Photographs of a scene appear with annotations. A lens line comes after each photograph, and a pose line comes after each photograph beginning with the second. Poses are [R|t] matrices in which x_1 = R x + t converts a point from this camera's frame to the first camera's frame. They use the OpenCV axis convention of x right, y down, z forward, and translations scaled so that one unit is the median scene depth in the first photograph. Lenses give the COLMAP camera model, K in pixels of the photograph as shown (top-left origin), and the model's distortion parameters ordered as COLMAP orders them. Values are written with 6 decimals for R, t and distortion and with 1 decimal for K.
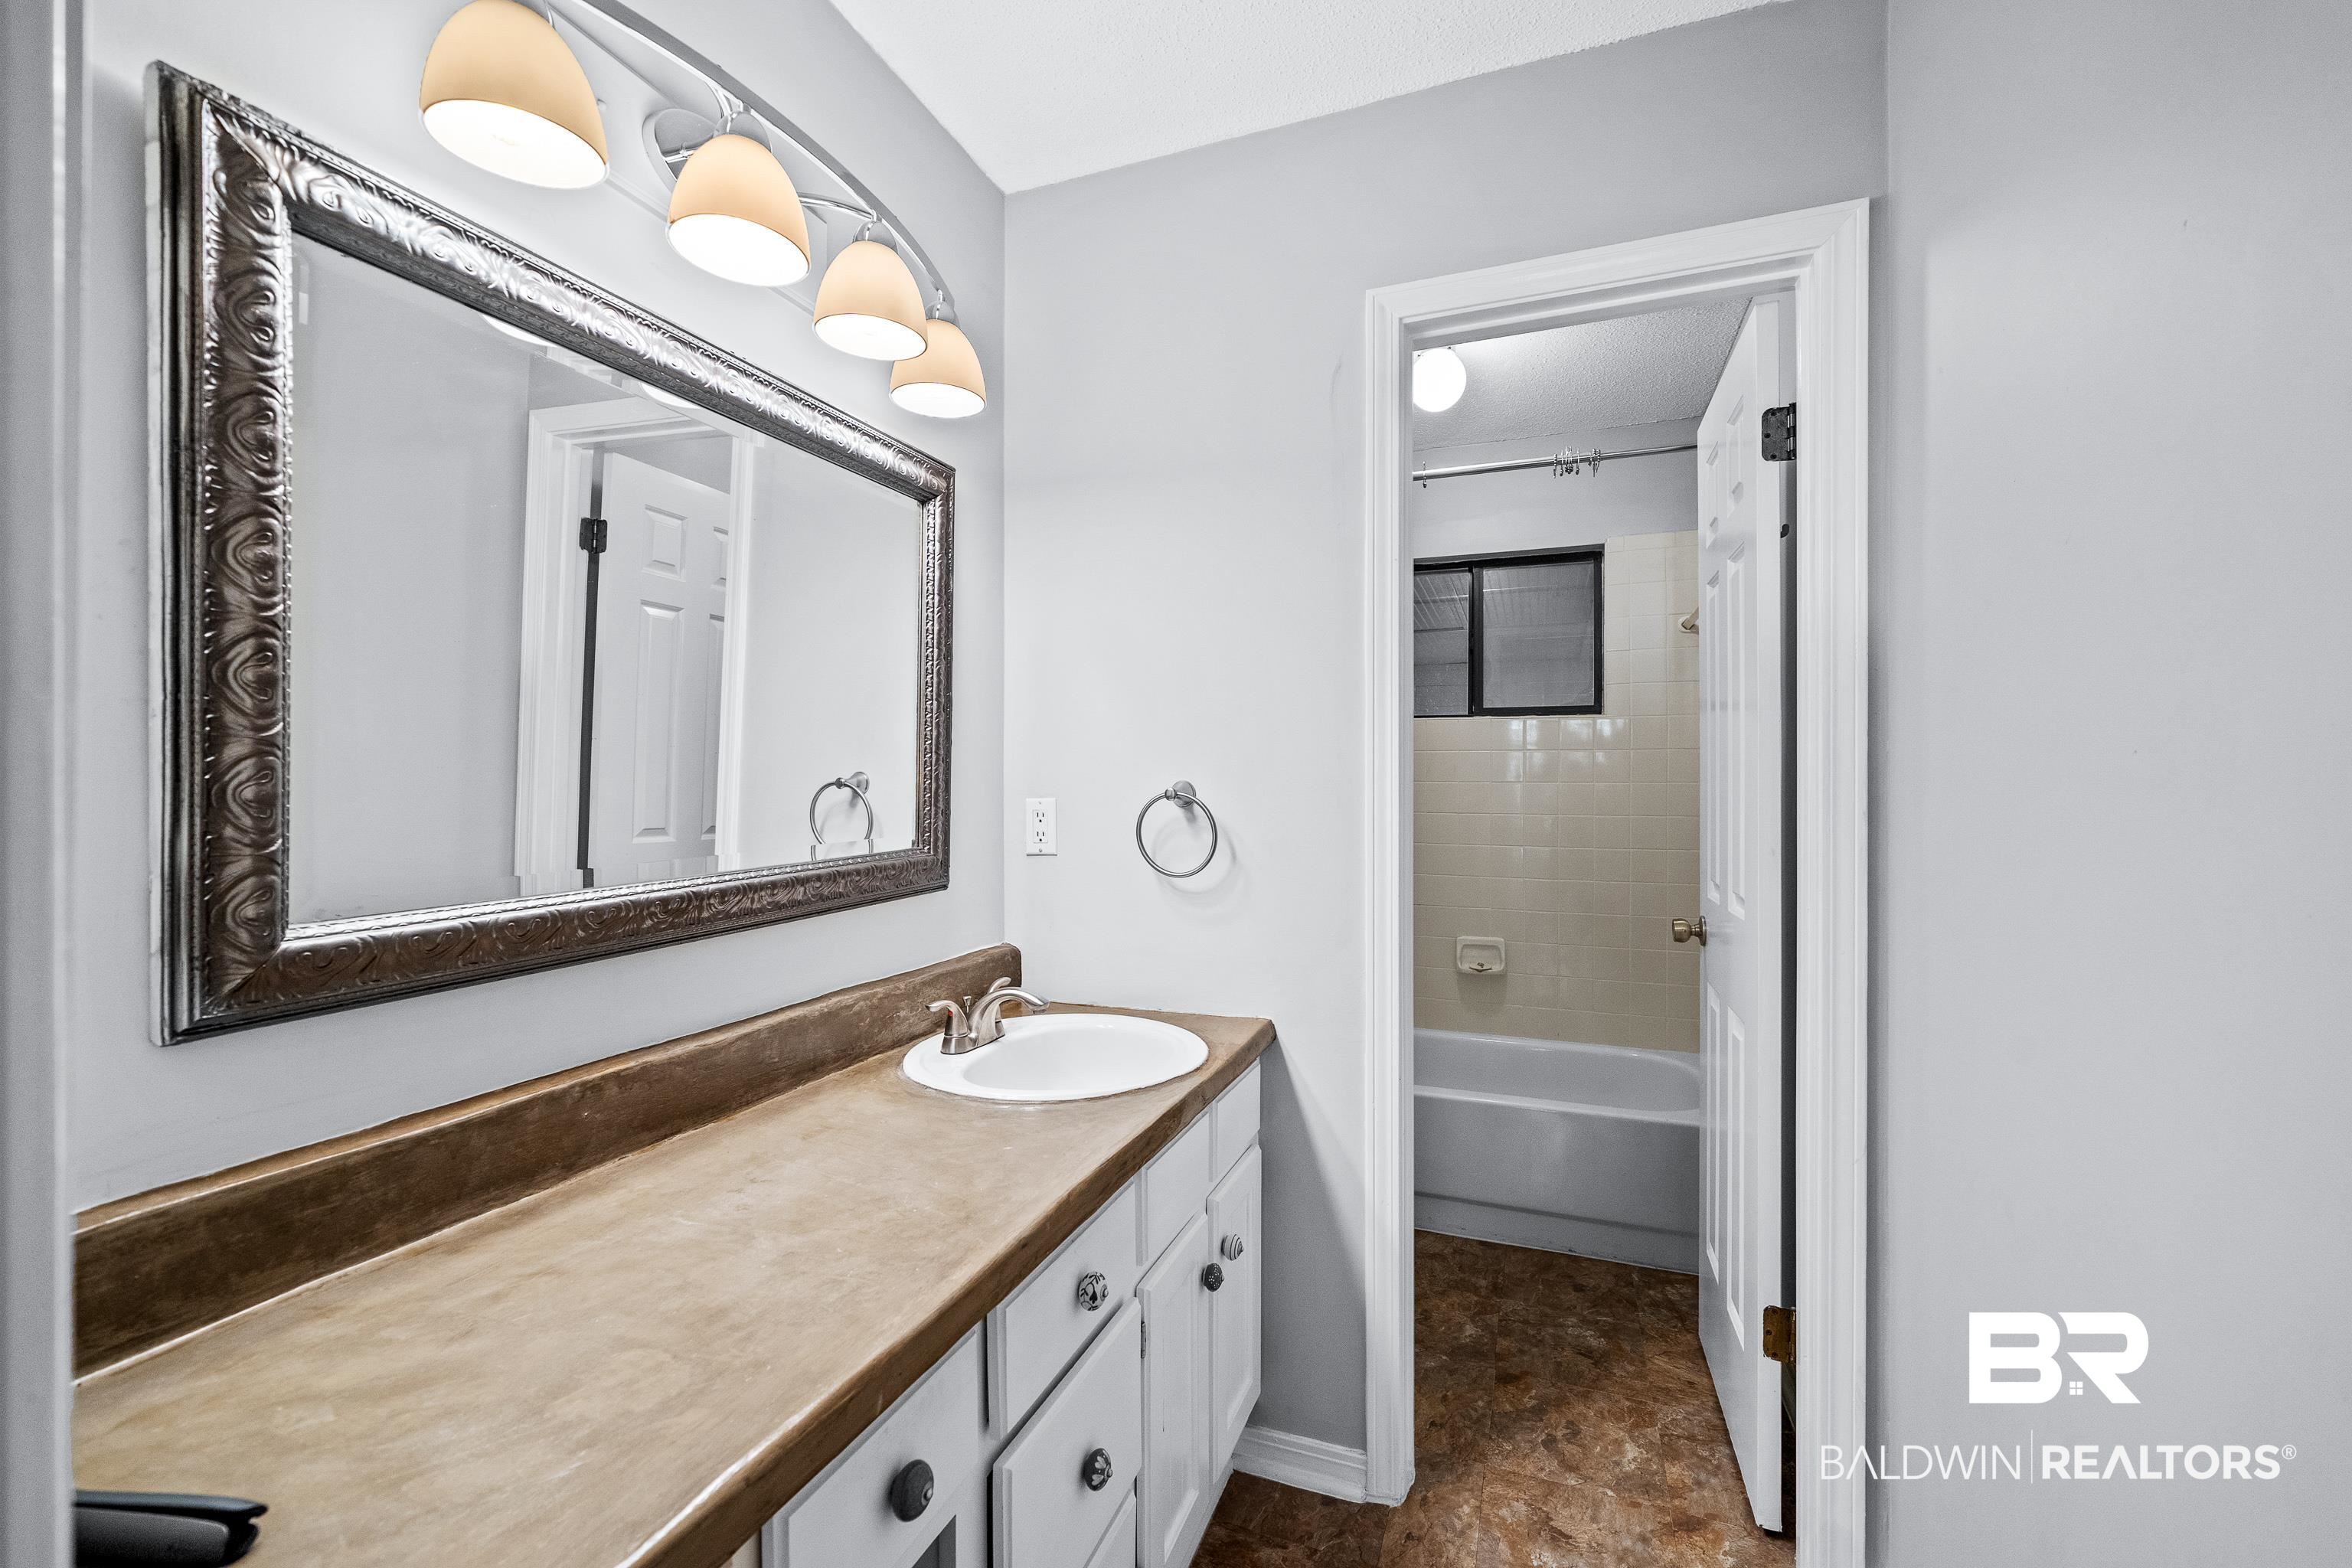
lens RADIAL K [[960.4, 0, 1172.5], [0, 960.4, 774.4], [0, 0, 1]] dist [0.001839, -0.000495]
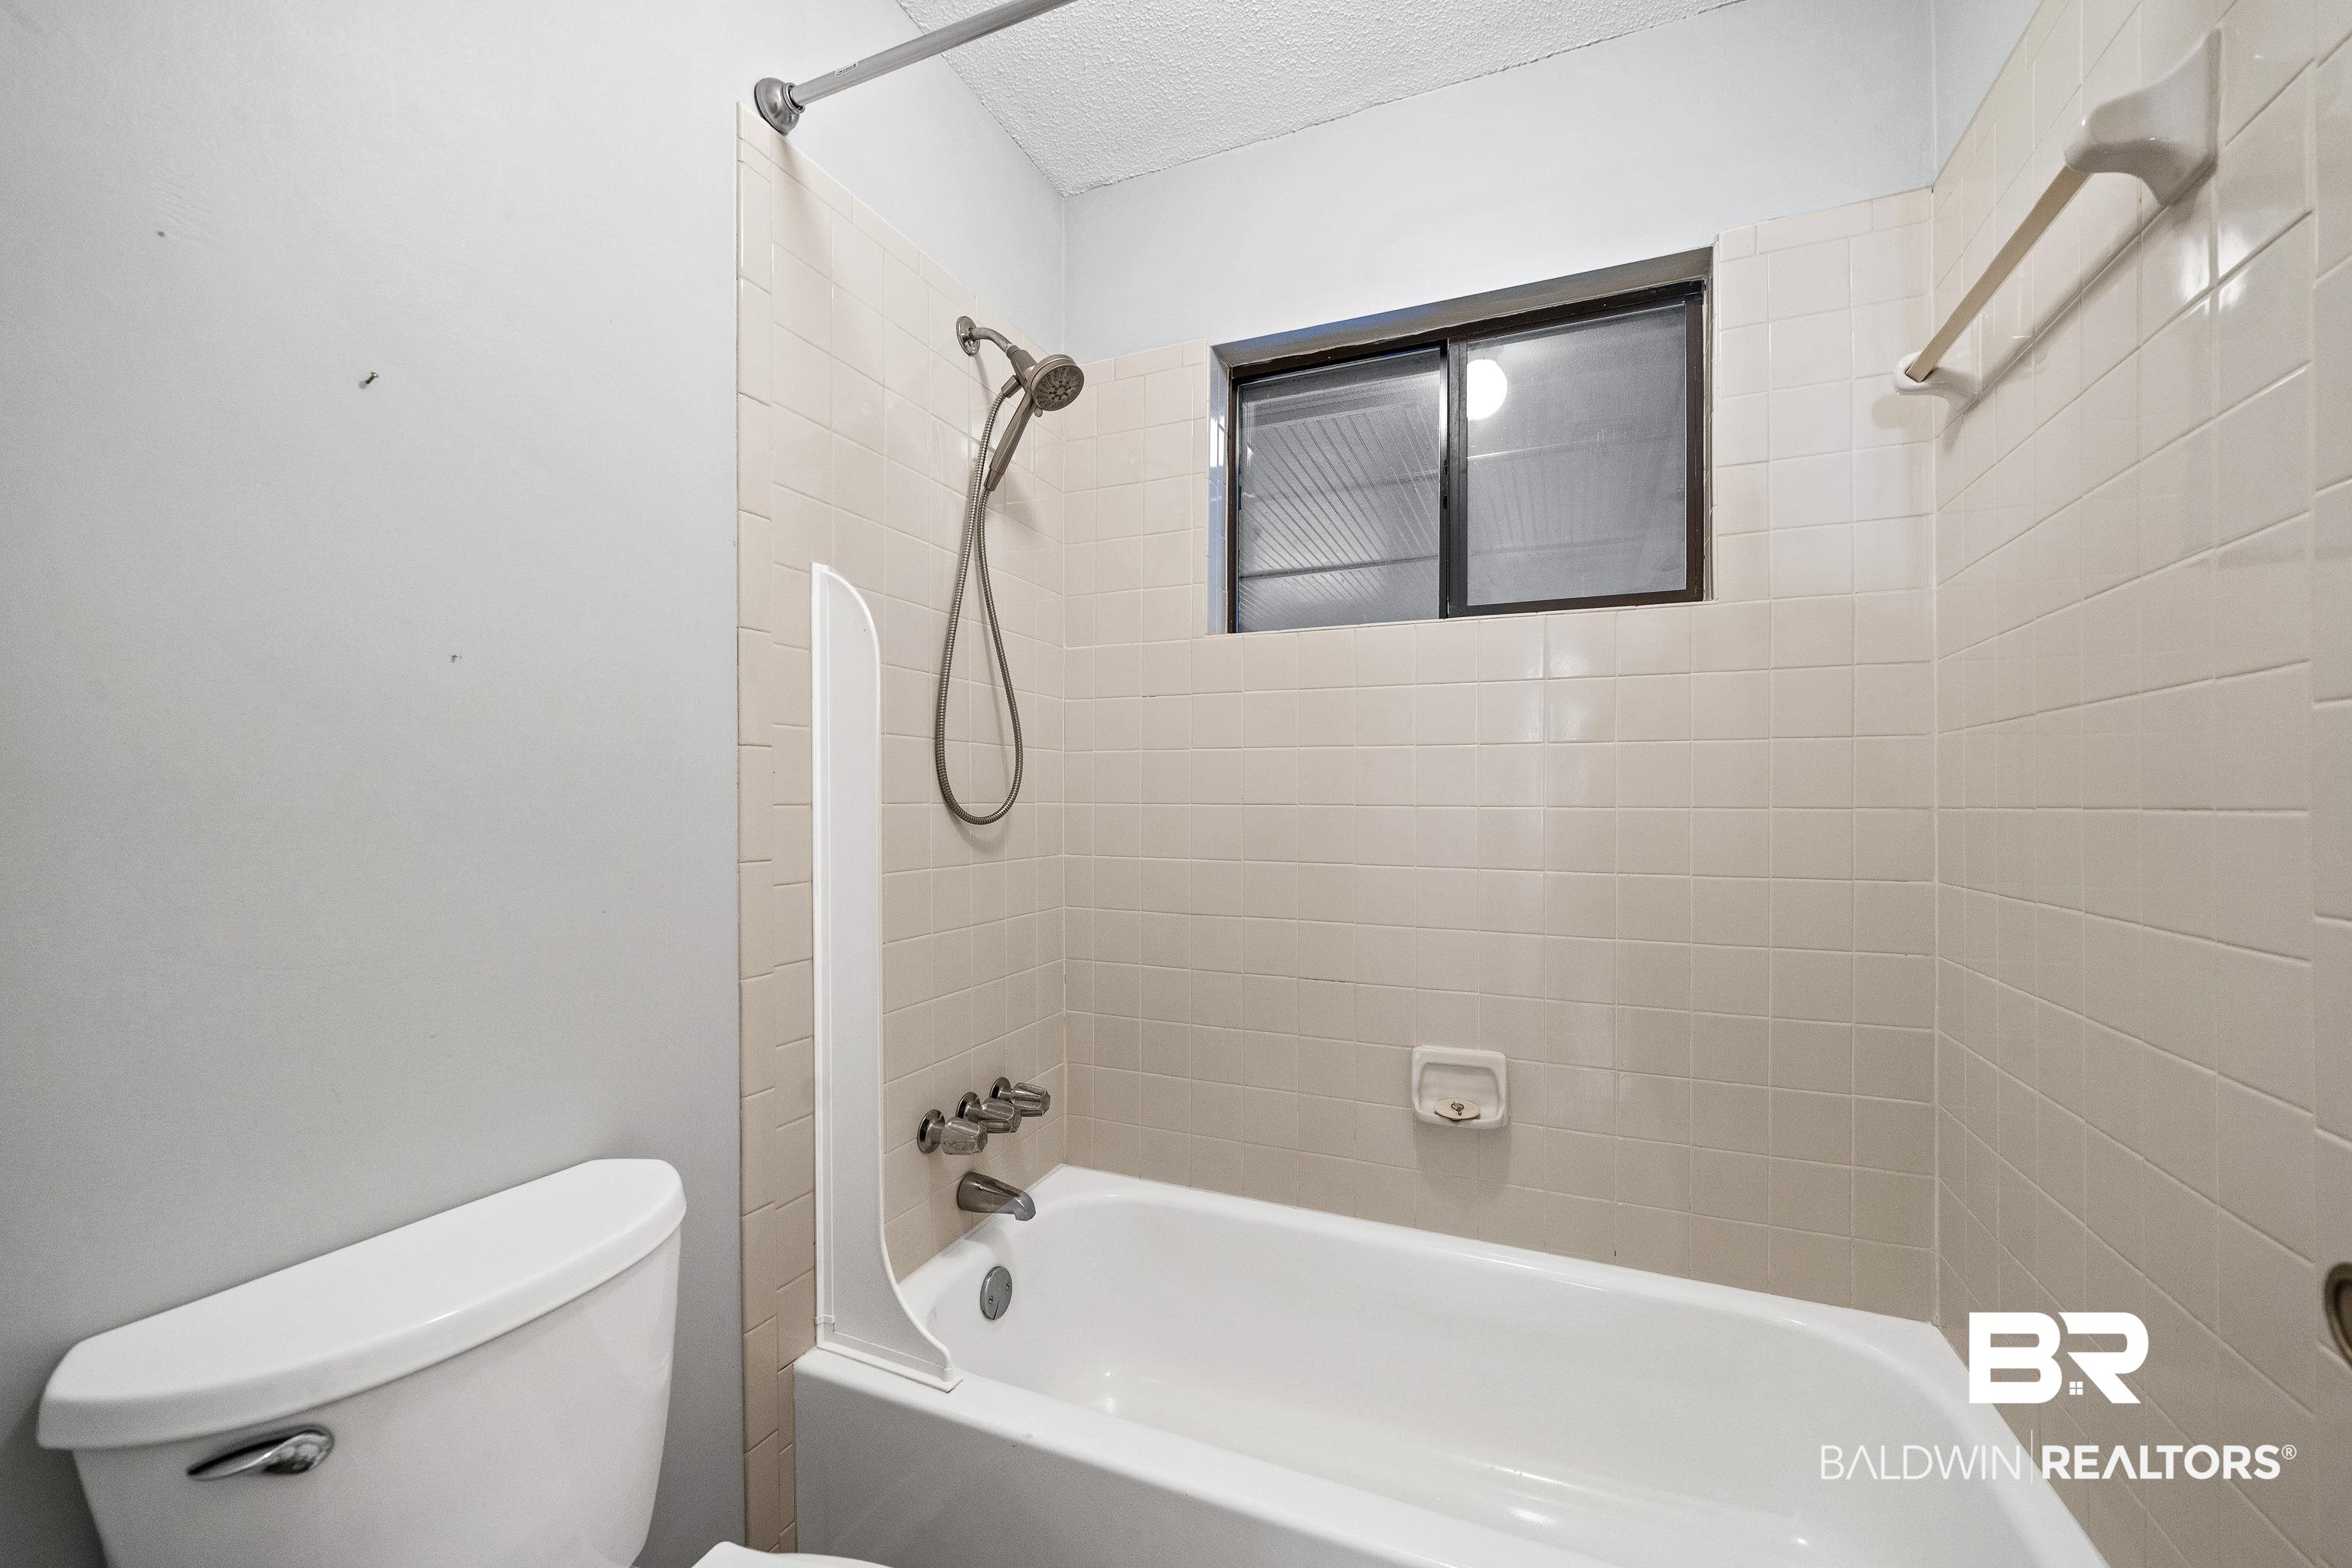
lens RADIAL K [[927.5, 0, 1173.2], [0, 927.5, 794.8], [0, 0, 1]] dist [0.000918, 0.000239]
pose [[0.999650, 0.001318, -0.026413, 0.184027], [-0.001399, 0.999994, -0.003031, 0.038747], [0.026409, 0.003067, 0.999647, 0.511280]]
